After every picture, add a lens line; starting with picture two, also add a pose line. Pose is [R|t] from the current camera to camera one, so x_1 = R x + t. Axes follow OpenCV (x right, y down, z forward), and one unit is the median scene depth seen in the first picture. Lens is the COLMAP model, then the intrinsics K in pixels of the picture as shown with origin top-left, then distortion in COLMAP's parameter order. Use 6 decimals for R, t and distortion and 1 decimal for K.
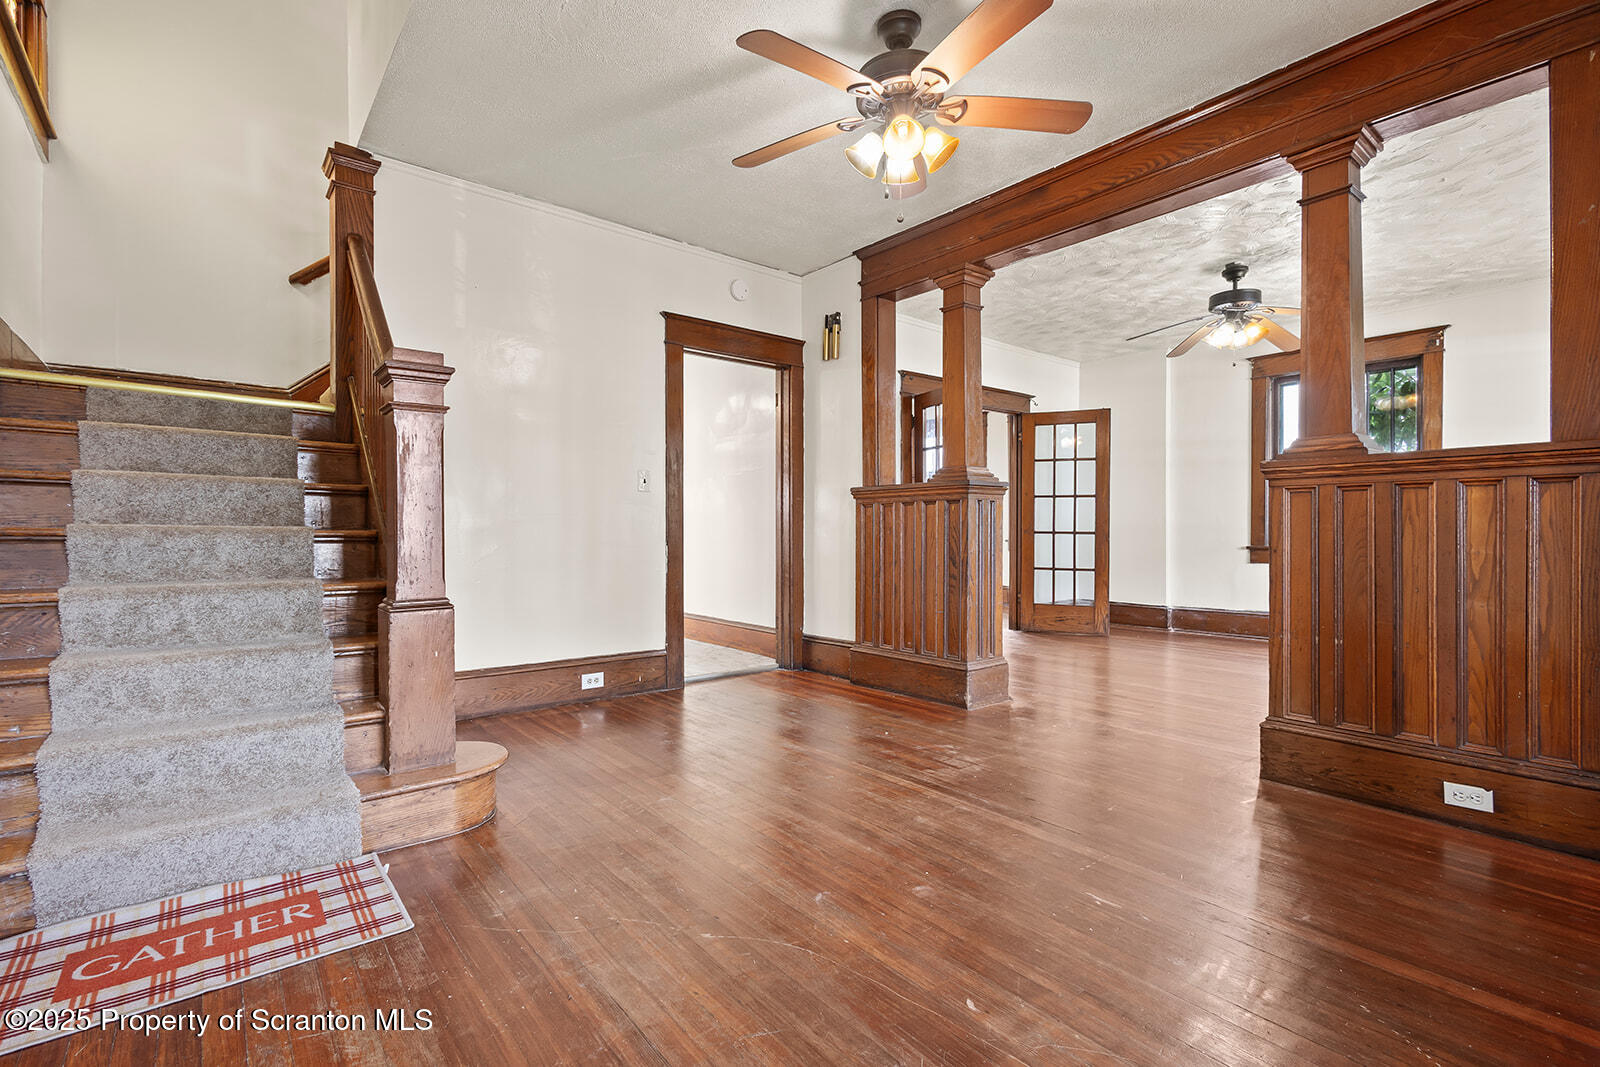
lens RADIAL K [[734.7, 0, 800.0], [0, 734.7, 532.4], [0, 0, 1]] dist [0.014567, -0.004793]
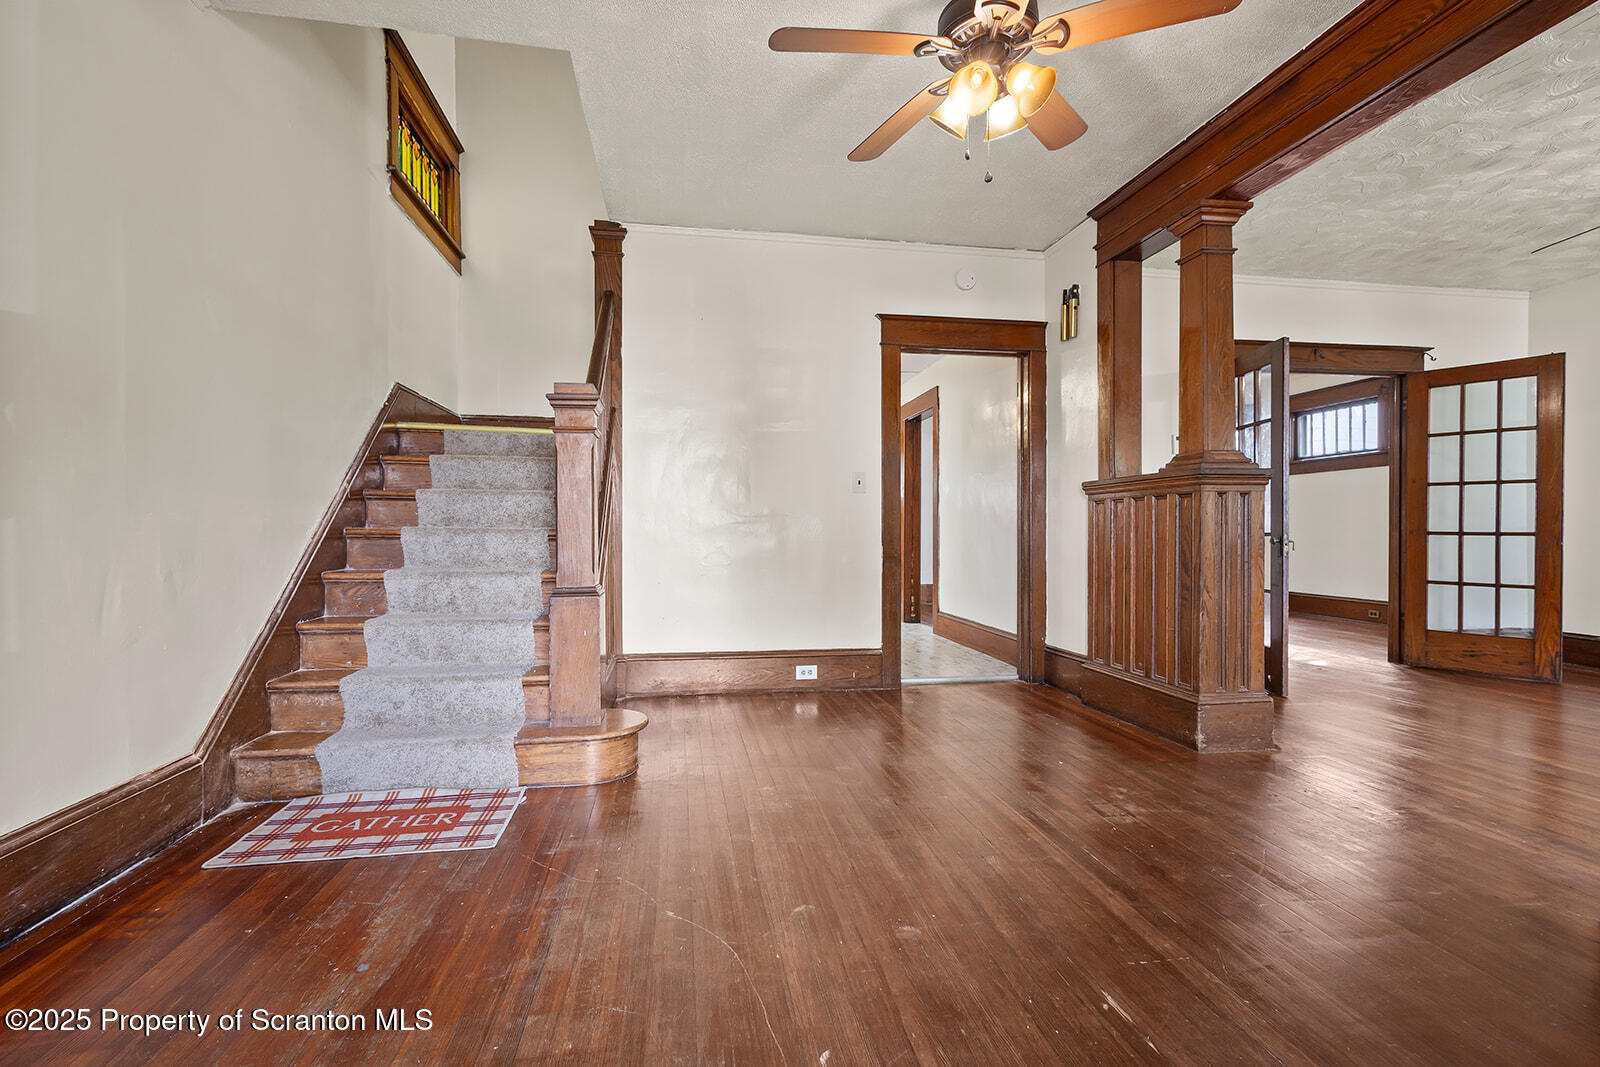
lens RADIAL K [[734.7, 0, 797.9], [0, 734.7, 533.3], [0, 0, 1]] dist [0.014567, -0.004793]
pose [[0.868013, 0.000844, -0.496541, 0.241279], [-0.000751, 1.000000, 0.000388, 0.000557], [0.496541, 0.000036, 0.868013, 0.075291]]
